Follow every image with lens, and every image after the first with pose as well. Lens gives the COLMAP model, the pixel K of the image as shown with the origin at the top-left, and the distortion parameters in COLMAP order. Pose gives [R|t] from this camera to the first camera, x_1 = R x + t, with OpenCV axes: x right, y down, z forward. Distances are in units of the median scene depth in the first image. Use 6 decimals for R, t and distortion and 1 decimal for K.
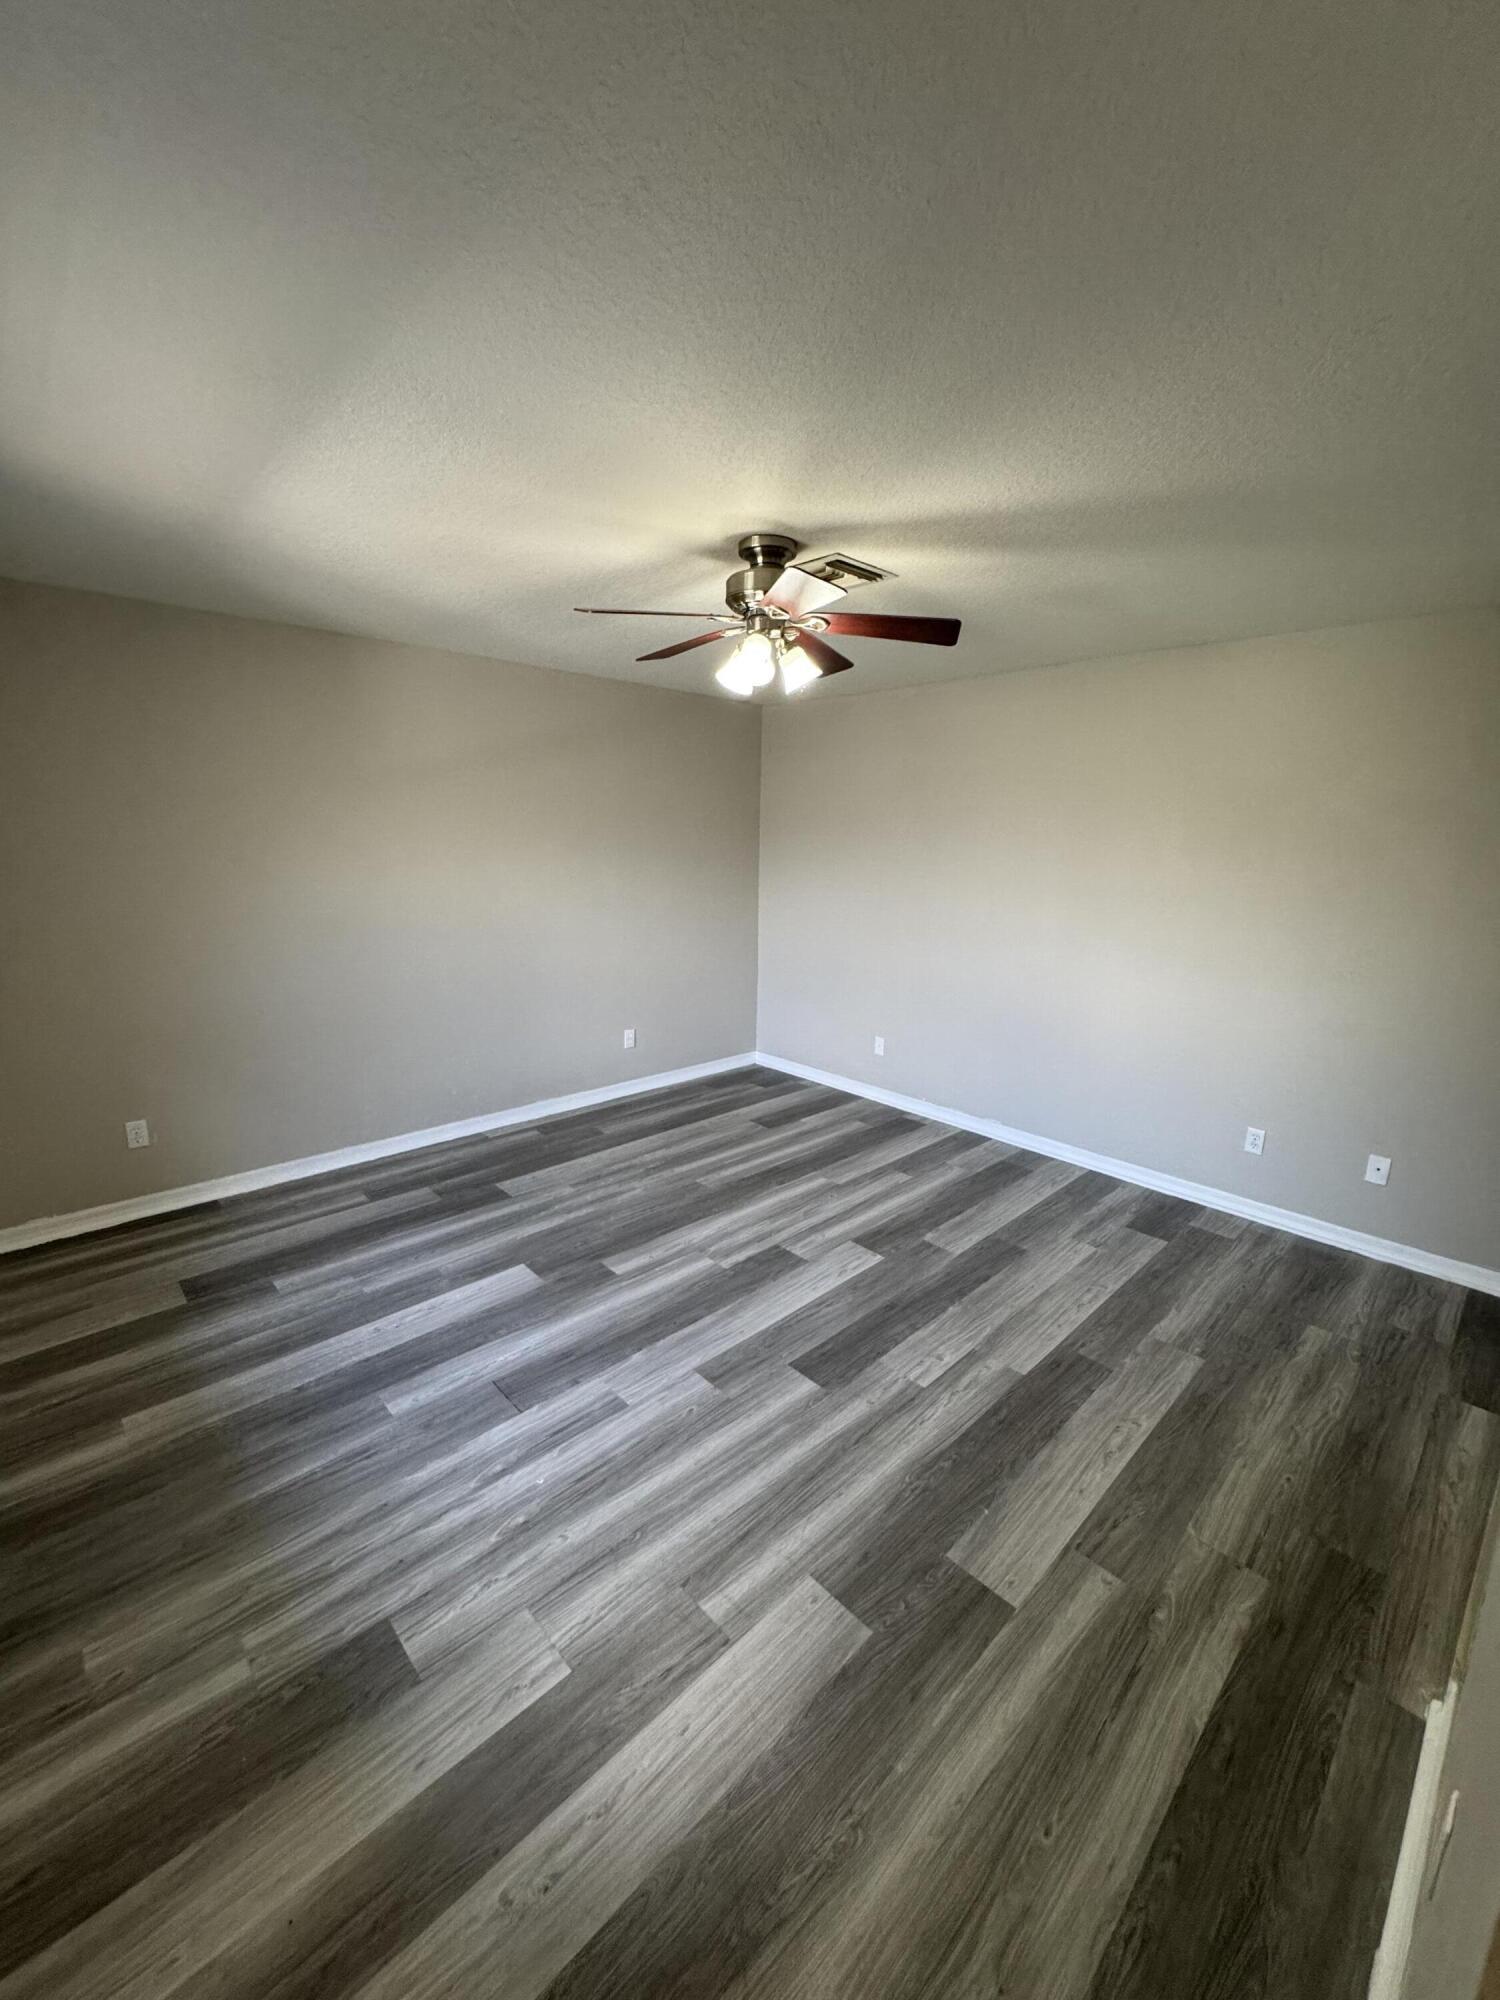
lens RADIAL K [[804.7, 0, 750.0], [0, 804.7, 1000.0], [0, 0, 1]] dist [-0.003991, -0.000143]
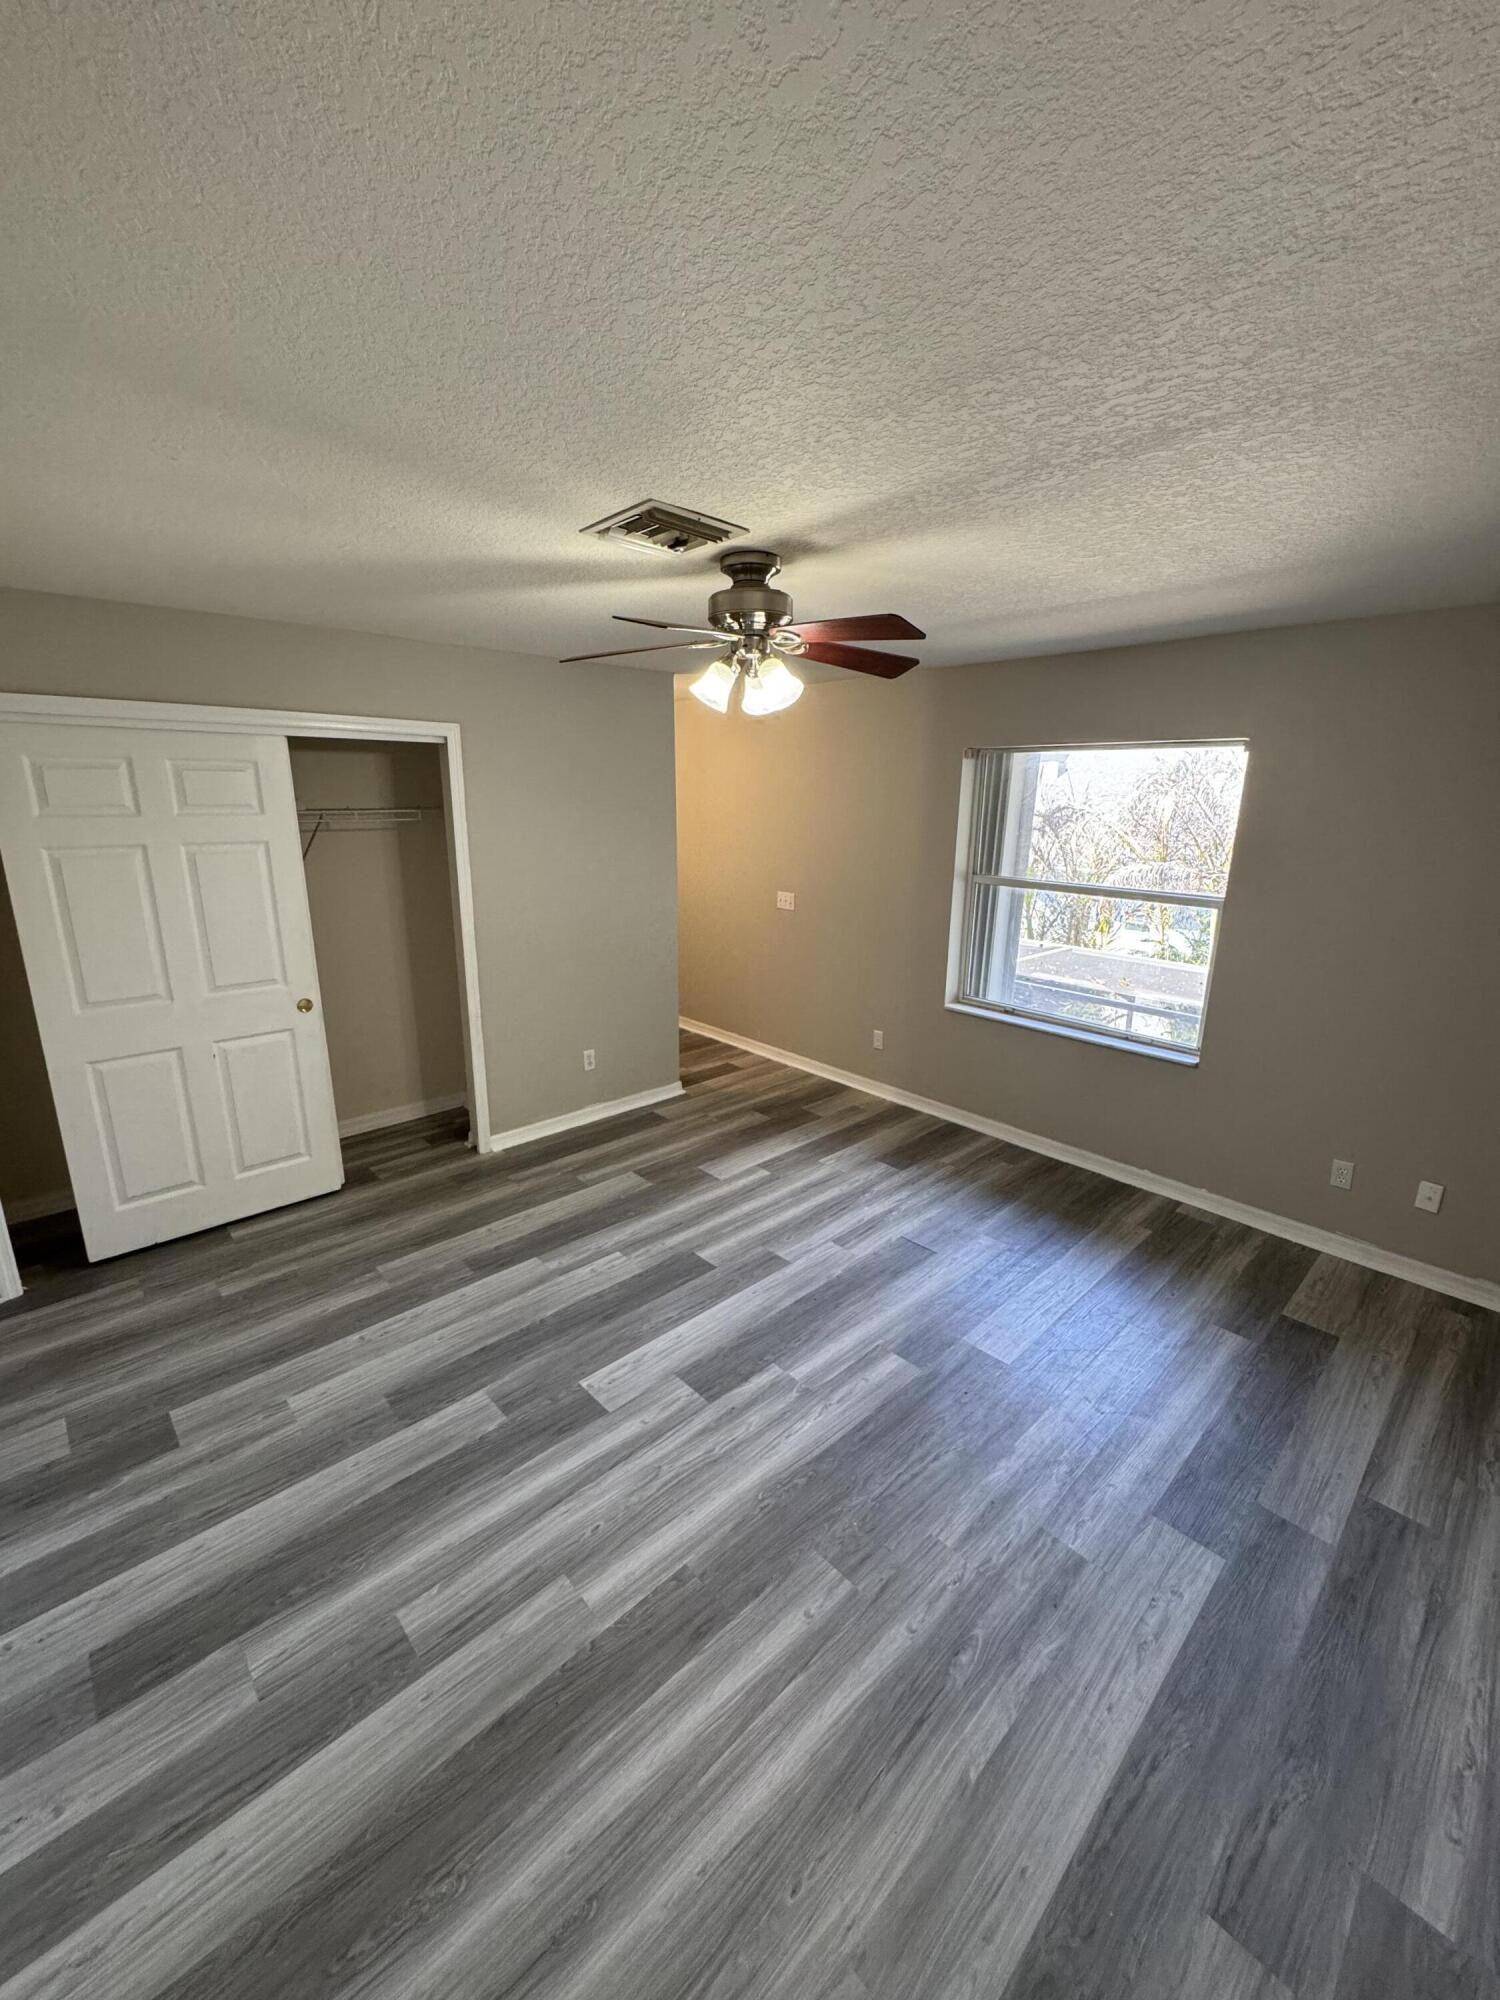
lens RADIAL K [[804.7, 0, 750.0], [0, 804.7, 1000.0], [0, 0, 1]] dist [-0.003991, -0.000143]
pose [[-0.999474, -0.032111, -0.004504, 0.014749], [-0.030740, 0.894148, 0.446715, -0.471125], [-0.010318, 0.446618, -0.894665, 1.879907]]
